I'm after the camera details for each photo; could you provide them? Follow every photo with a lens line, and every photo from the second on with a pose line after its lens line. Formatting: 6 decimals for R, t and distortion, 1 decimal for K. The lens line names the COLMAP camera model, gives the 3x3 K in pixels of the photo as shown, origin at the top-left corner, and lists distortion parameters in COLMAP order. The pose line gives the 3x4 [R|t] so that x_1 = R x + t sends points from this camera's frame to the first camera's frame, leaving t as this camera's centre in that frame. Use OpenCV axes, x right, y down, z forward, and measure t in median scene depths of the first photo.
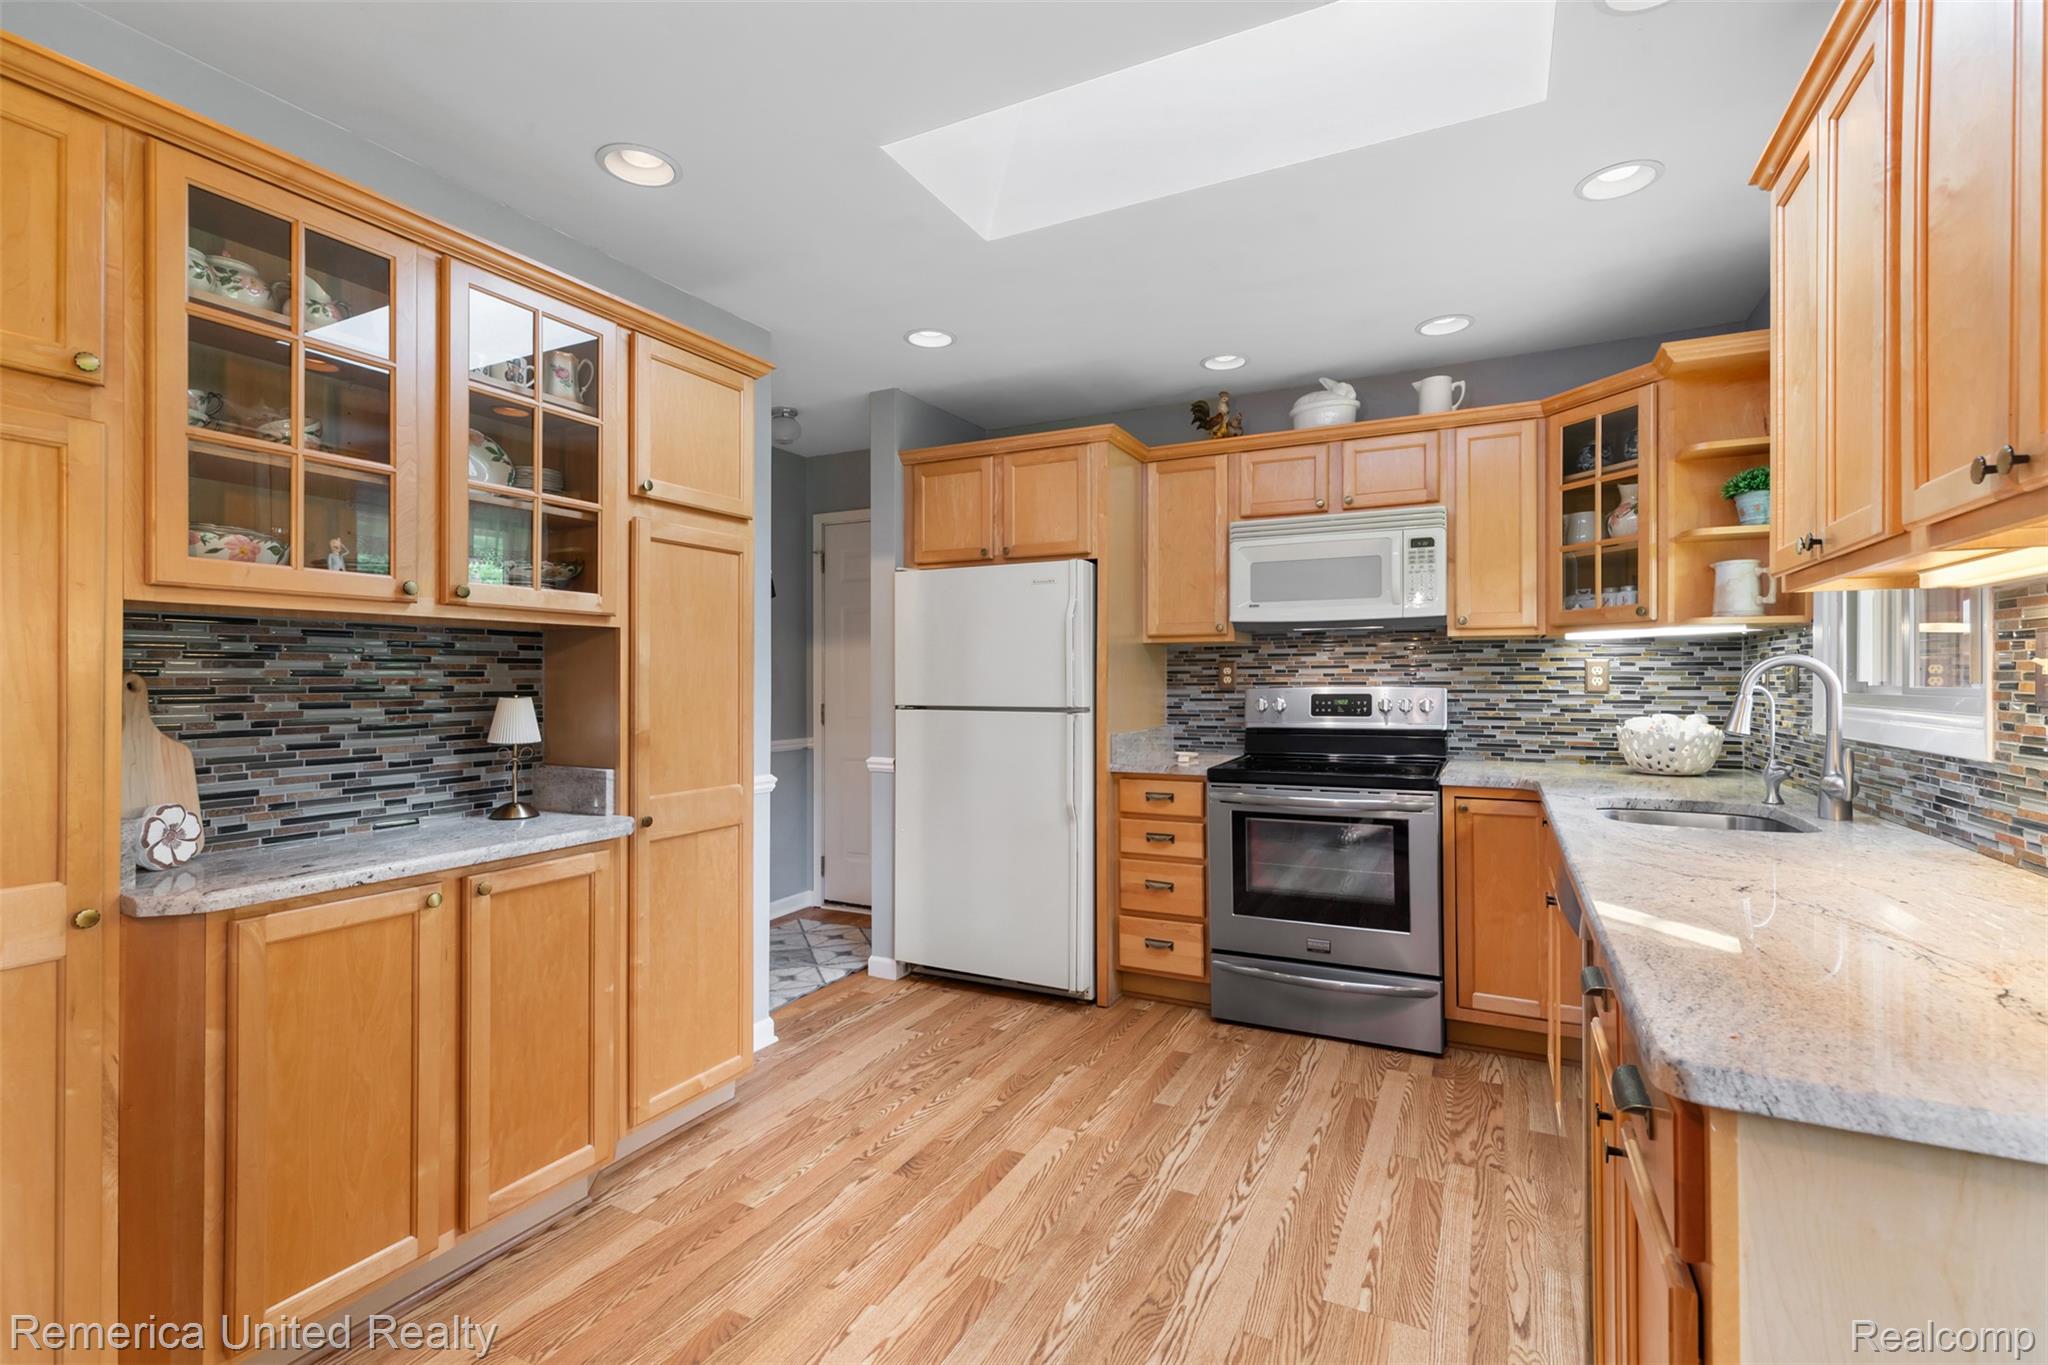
lens RADIAL K [[920.9, 0, 1025.6], [0, 920.9, 676.9], [0, 0, 1]] dist [0.004738, 0.000390]
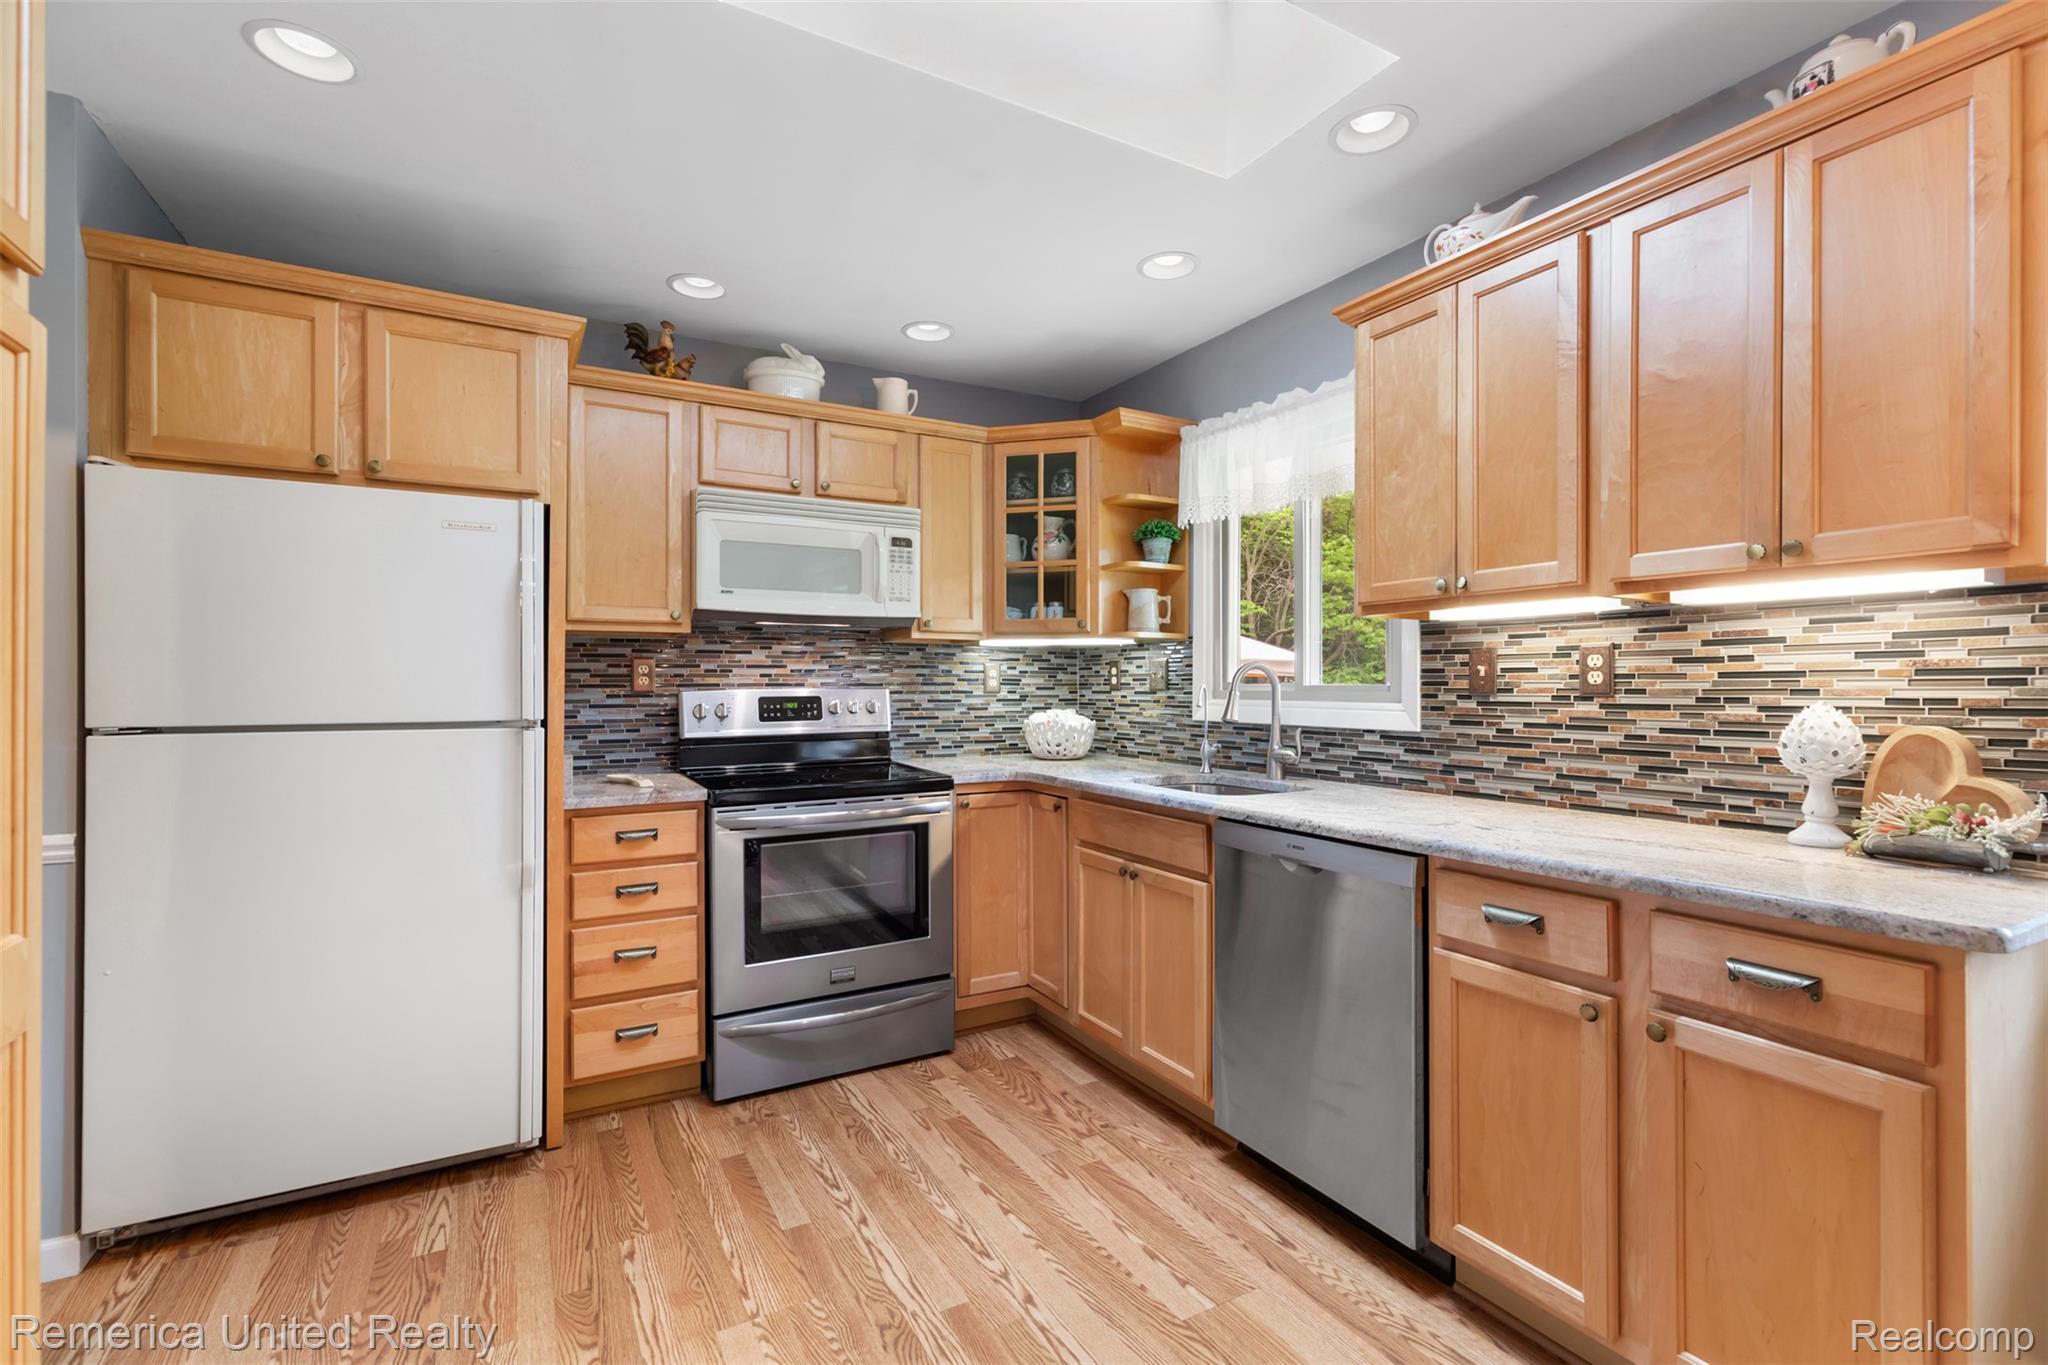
lens RADIAL K [[920.9, 0, 1031.8], [0, 920.9, 682.8], [0, 0, 1]] dist [0.004738, 0.000390]
pose [[0.557674, 0.002384, 0.830057, -0.322140], [-0.002625, 0.999996, -0.001109, 0.006229], [-0.830056, -0.001561, 0.557678, 0.338410]]
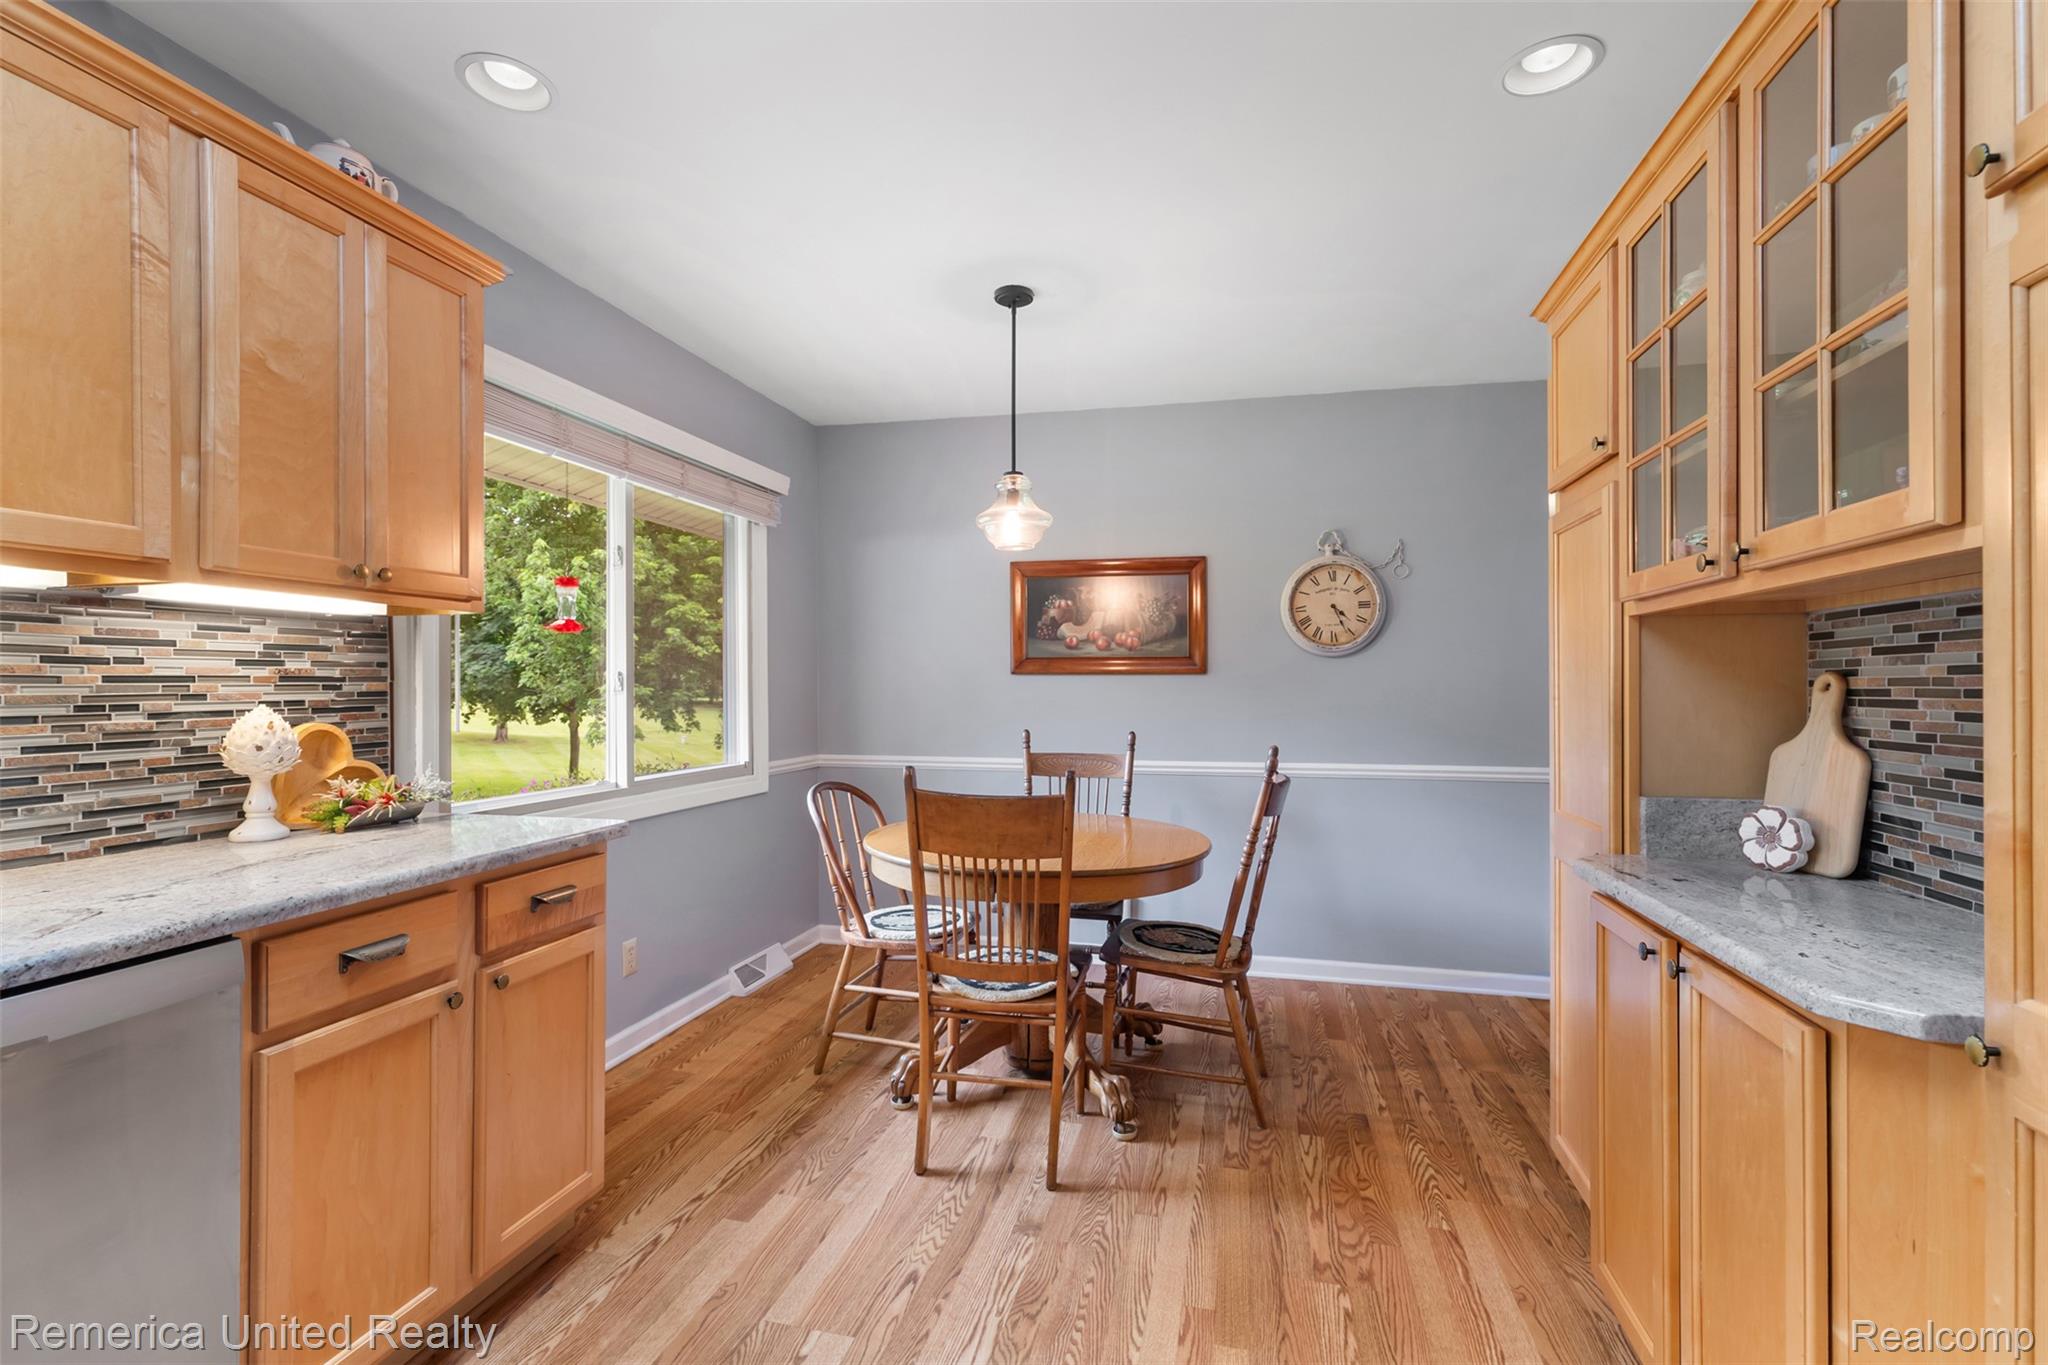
lens RADIAL K [[920.9, 0, 1010.8], [0, 920.9, 690.9], [0, 0, 1]] dist [0.004738, 0.000390]
pose [[-0.977239, 0.008880, -0.211956, 0.038756], [0.009094, 0.999959, -0.000039, 0.010676], [0.211947, -0.001966, -0.977279, 0.911836]]
